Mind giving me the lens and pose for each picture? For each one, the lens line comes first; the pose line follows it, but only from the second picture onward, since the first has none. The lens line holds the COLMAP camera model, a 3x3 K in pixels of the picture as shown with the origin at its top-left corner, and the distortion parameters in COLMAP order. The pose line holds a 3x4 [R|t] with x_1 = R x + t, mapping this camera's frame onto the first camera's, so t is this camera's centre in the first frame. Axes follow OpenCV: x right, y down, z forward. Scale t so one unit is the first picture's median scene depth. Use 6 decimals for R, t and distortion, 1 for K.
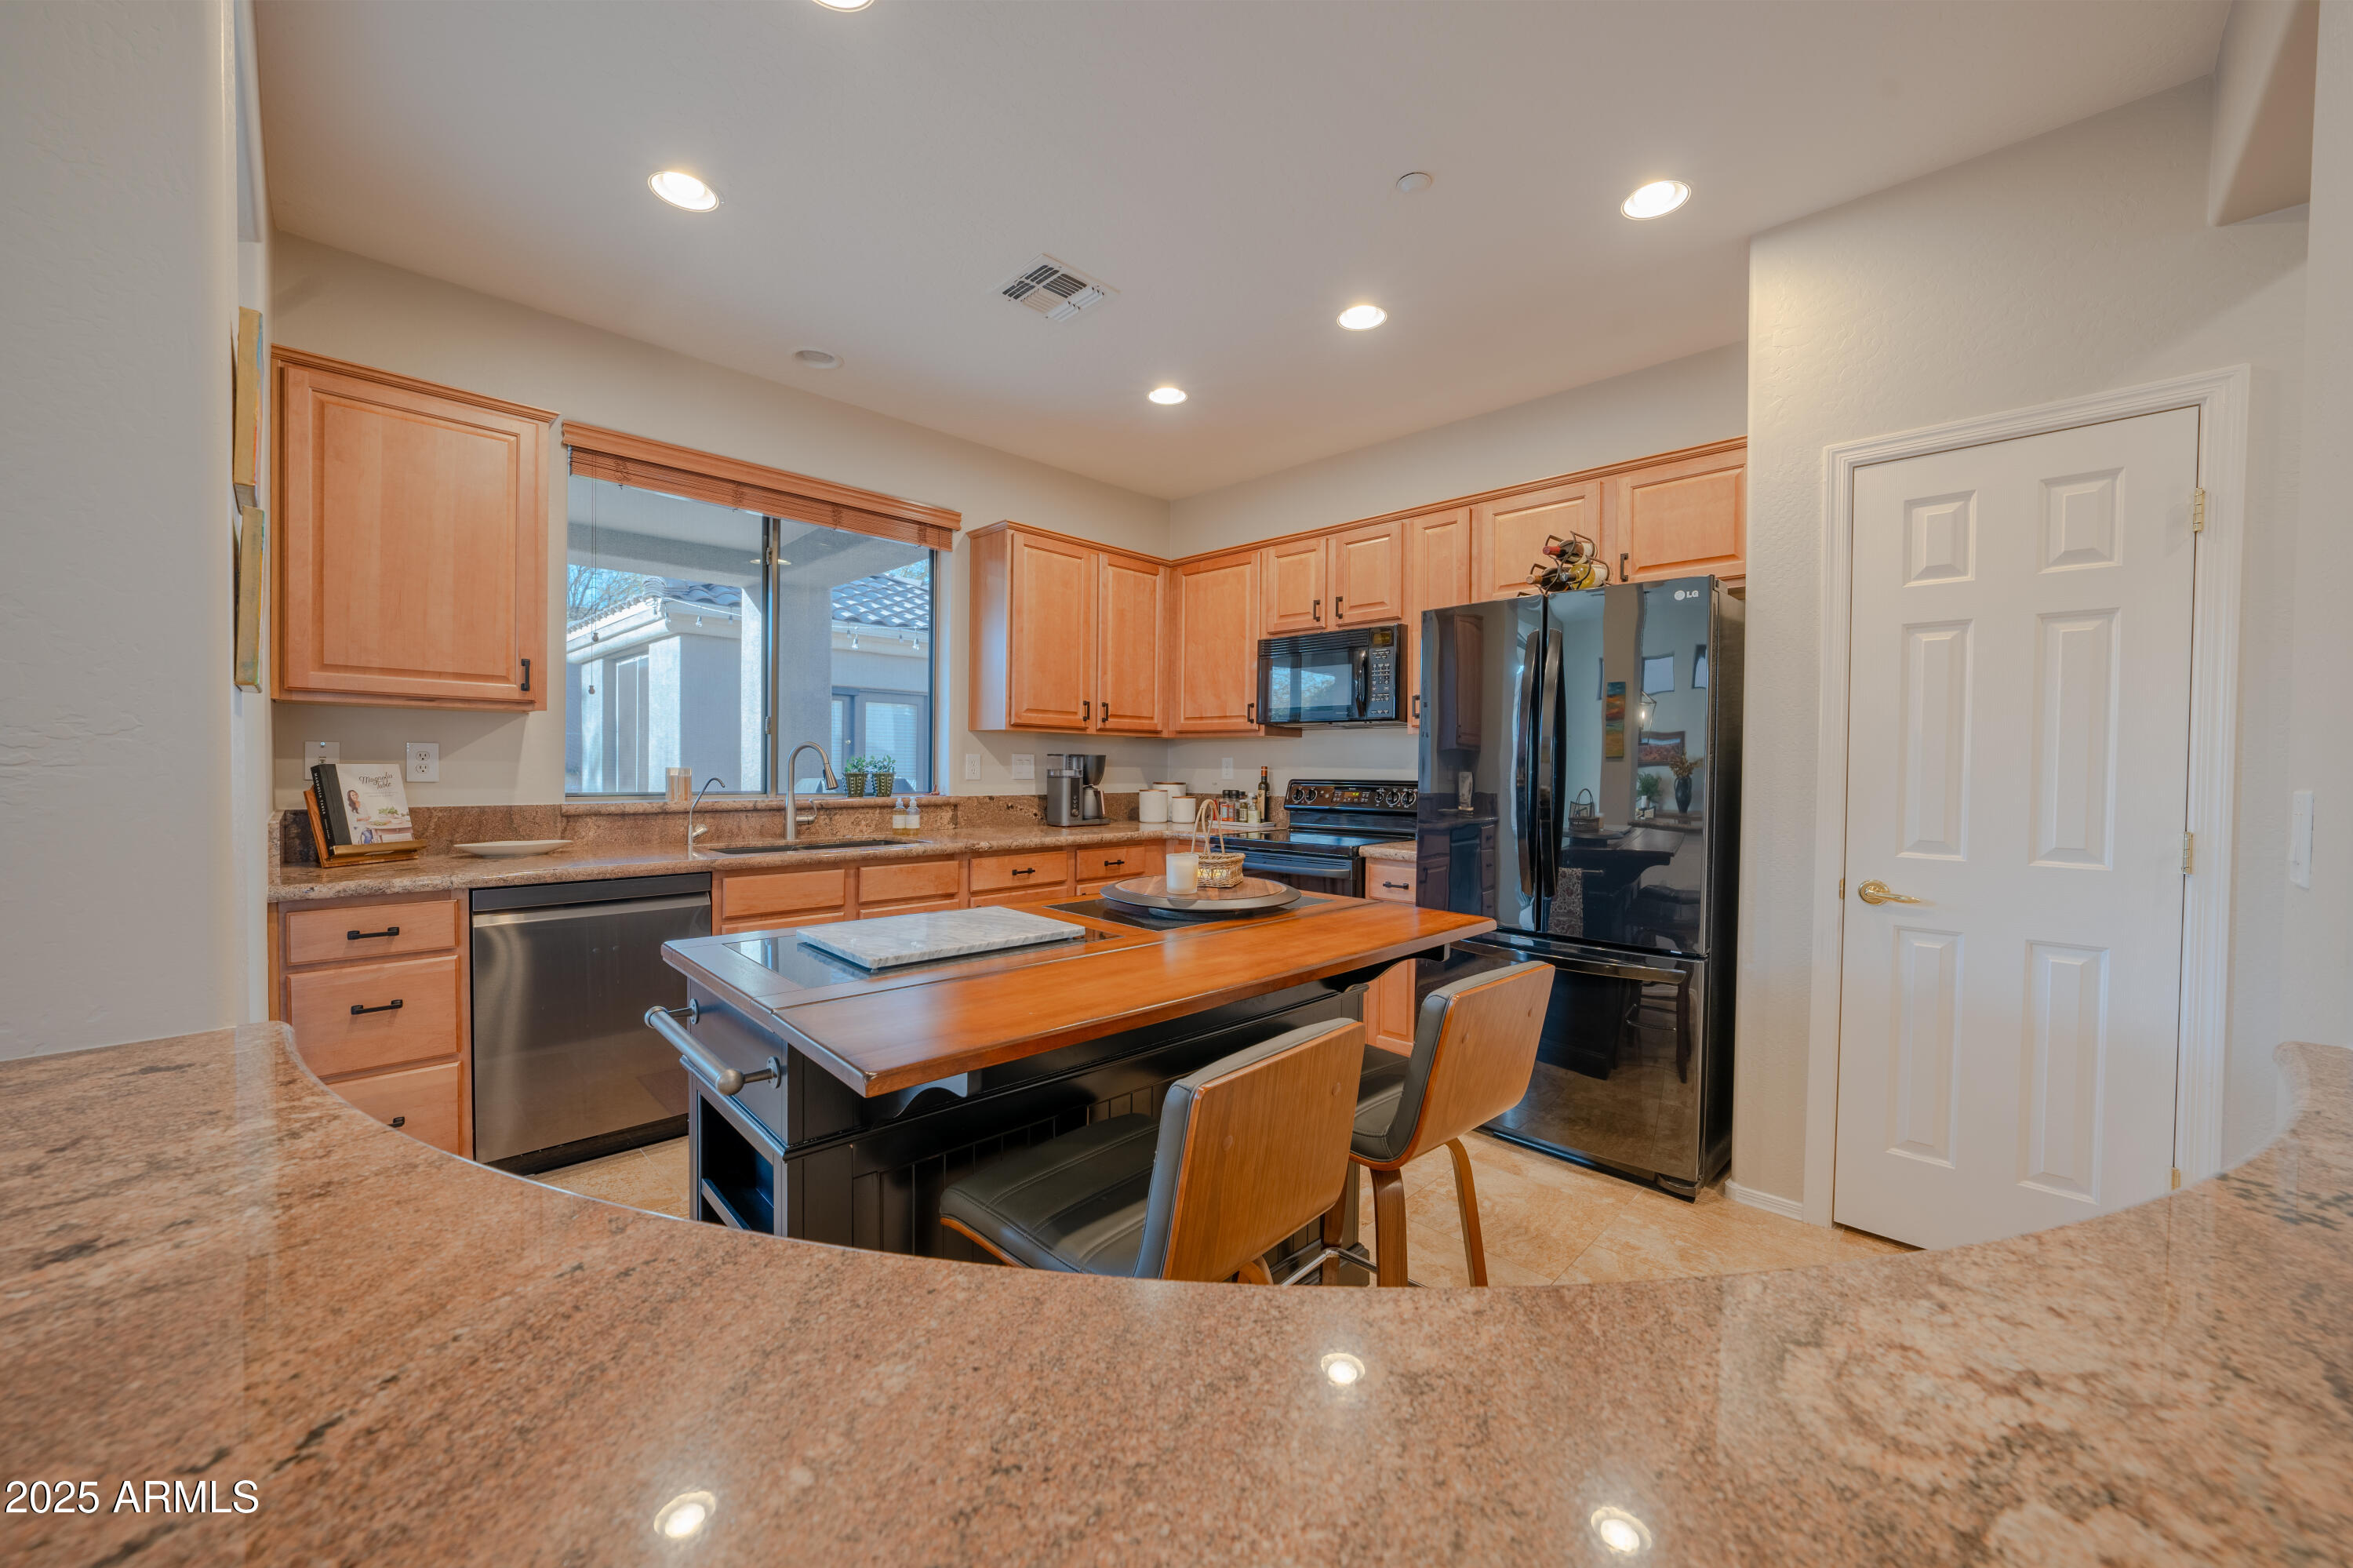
lens RADIAL K [[877.3, 0, 1162.9], [0, 877.3, 779.1], [0, 0, 1]] dist [-0.012544, 0.000021]
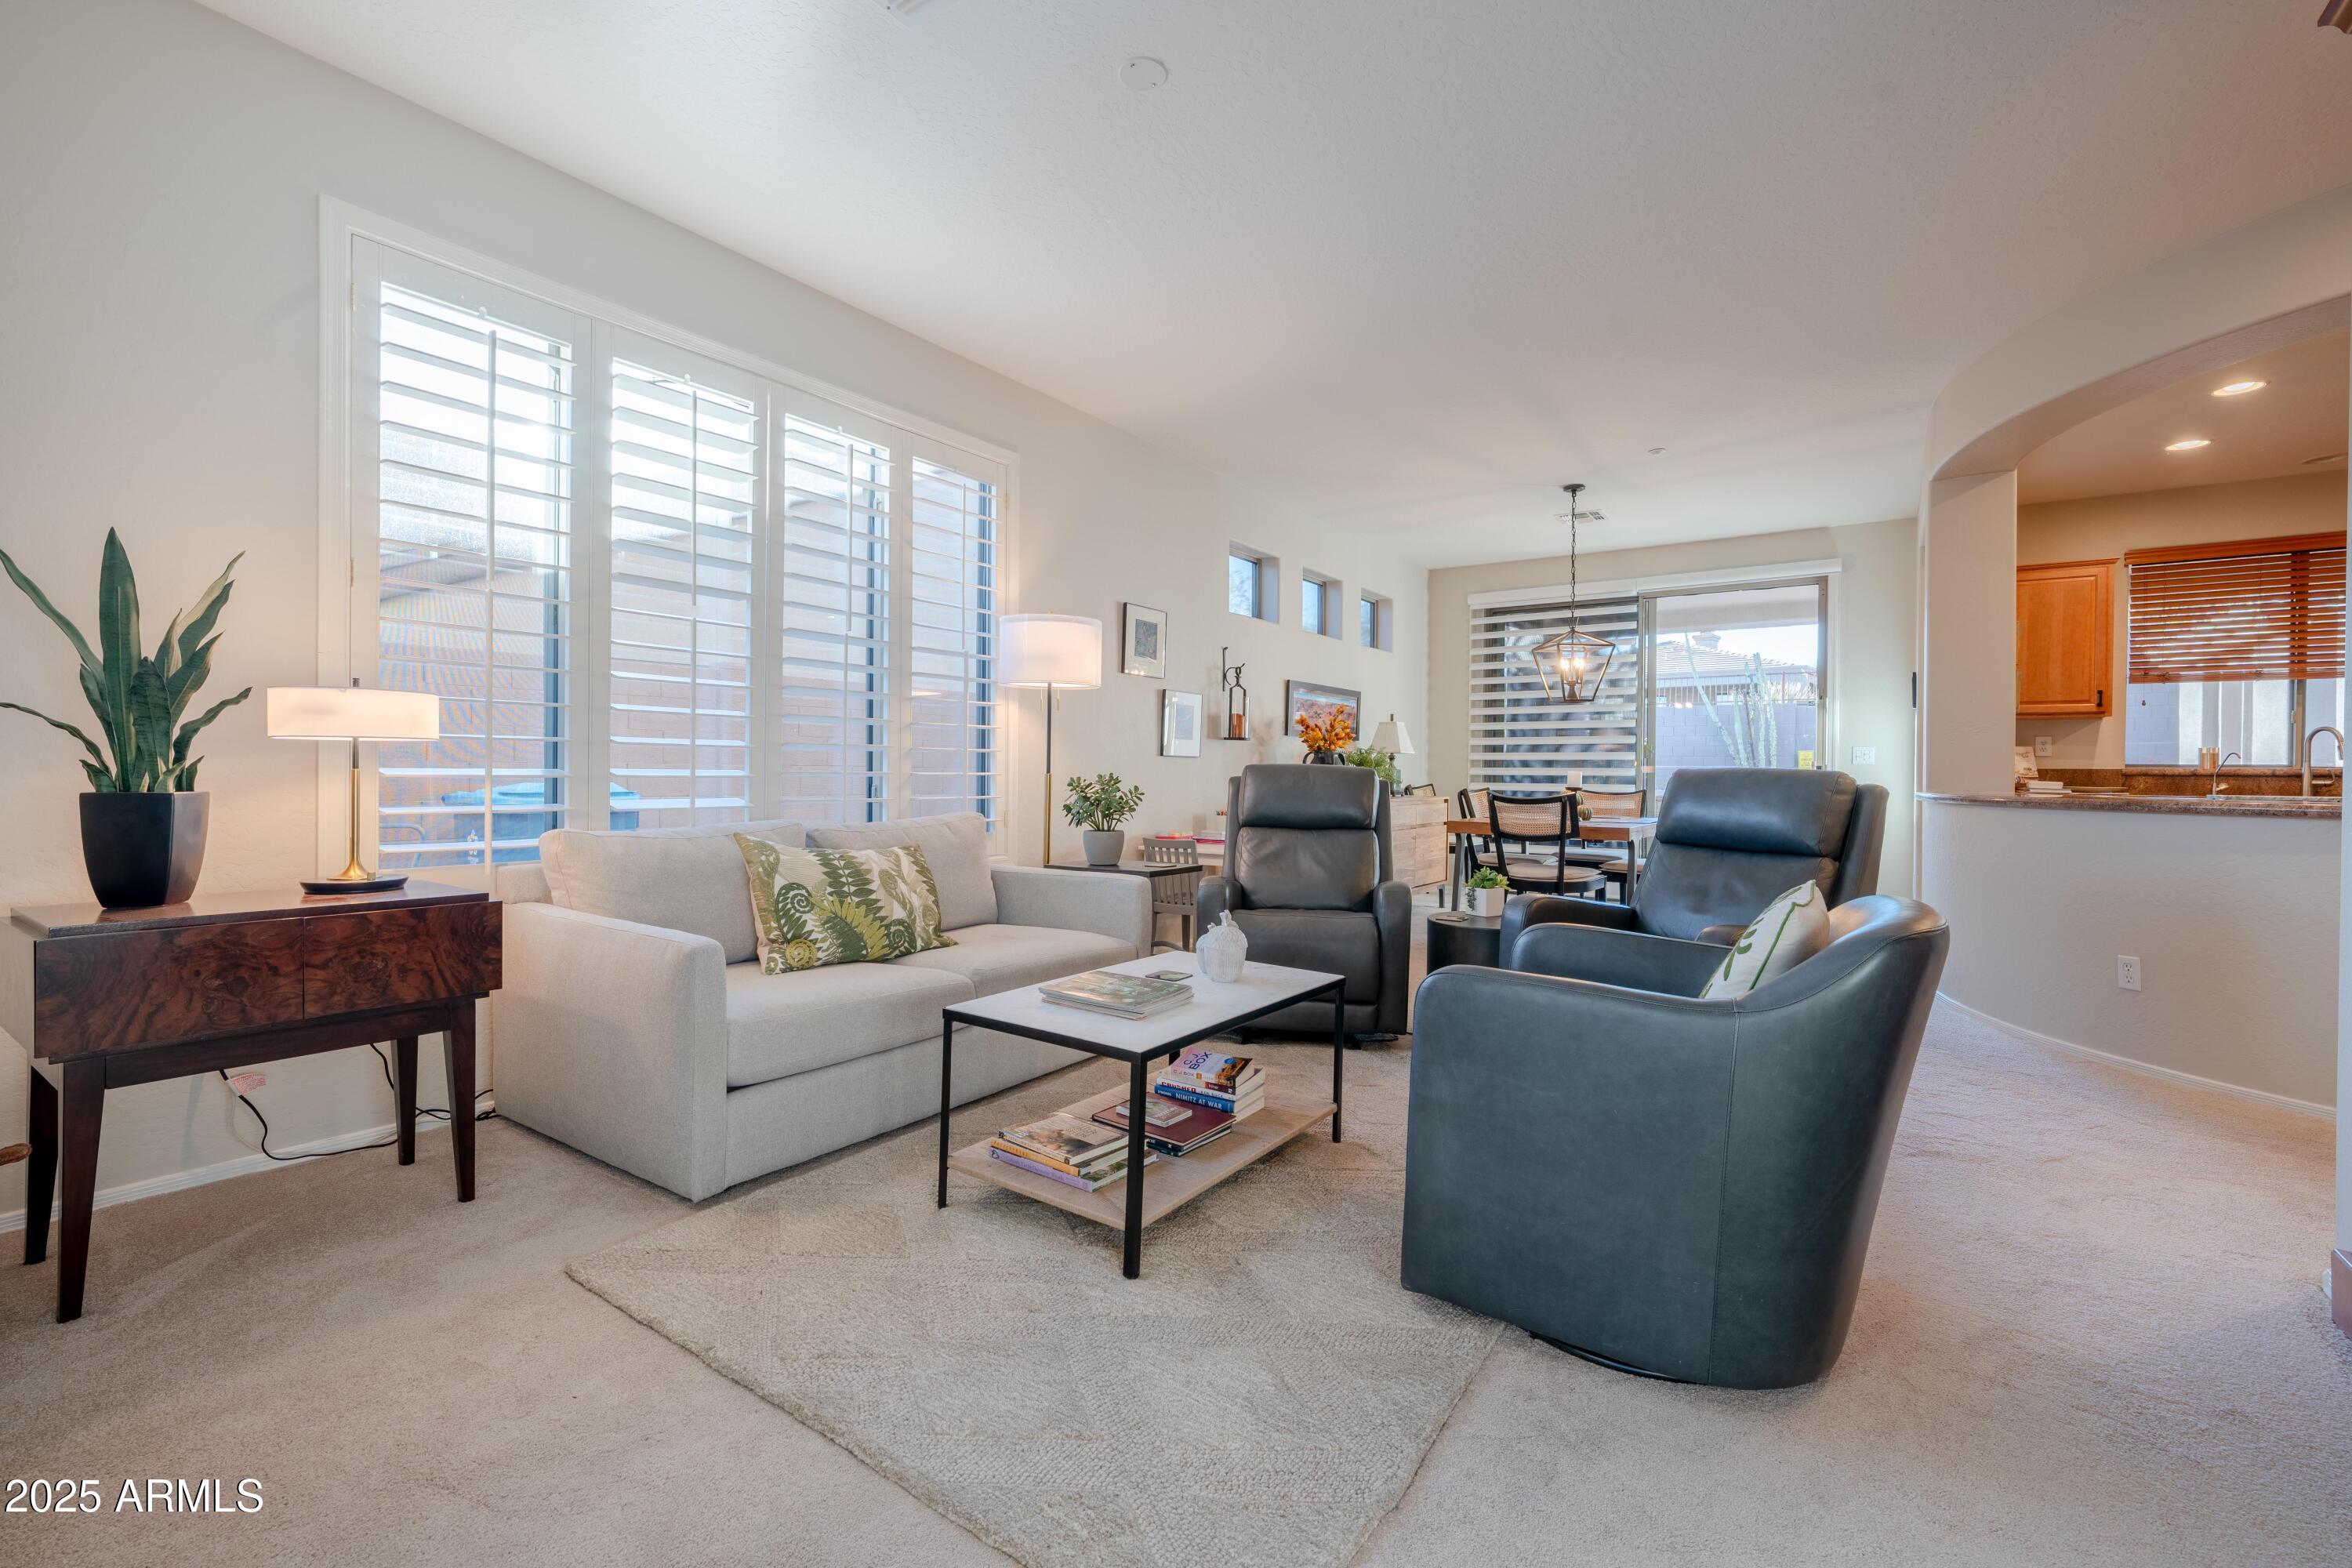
lens RADIAL K [[999.6, 0, 1176.0], [0, 999.6, 784.0], [0, 0, 1]] dist [-0.021996, 0.007084]
pose [[0.171401, -0.001657, -0.985200, 0.719620], [-0.025665, 0.999652, -0.006147, 0.091470], [0.984867, 0.026339, 0.171298, -0.932951]]
